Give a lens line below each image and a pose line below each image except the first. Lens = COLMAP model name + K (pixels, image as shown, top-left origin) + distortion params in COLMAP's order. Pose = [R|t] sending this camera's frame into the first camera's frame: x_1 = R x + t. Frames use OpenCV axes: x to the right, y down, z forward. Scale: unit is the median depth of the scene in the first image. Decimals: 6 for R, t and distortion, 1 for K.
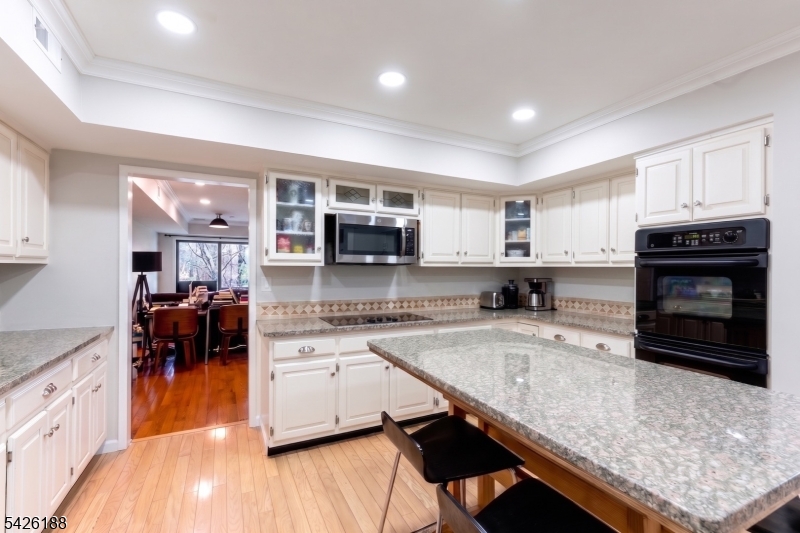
lens RADIAL K [[363.3, 0, 402.8], [0, 363.3, 271.2], [0, 0, 1]] dist [0.012596, -0.000934]
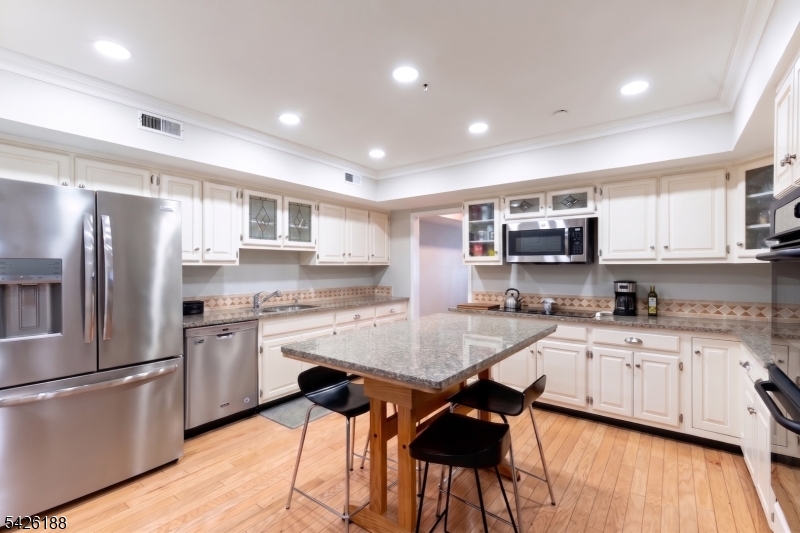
lens RADIAL K [[363.3, 0, 400.8], [0, 363.3, 267.8], [0, 0, 1]] dist [0.012596, -0.000934]
pose [[0.442997, -0.003073, -0.896518, 0.745578], [-0.001203, 0.999991, -0.004022, 0.000397], [0.896522, 0.002860, 0.442990, 0.098341]]
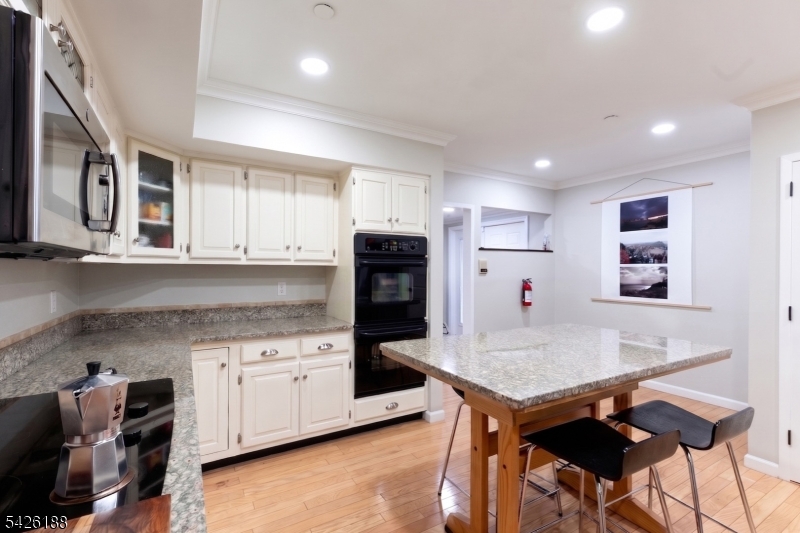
lens RADIAL K [[363.3, 0, 399.9], [0, 363.3, 264.9], [0, 0, 1]] dist [0.012596, -0.000934]
pose [[-0.073722, -0.001122, 0.997278, -0.387746], [0.002279, 0.999997, 0.001294, -0.012739], [-0.997276, 0.002368, -0.073719, 0.764349]]
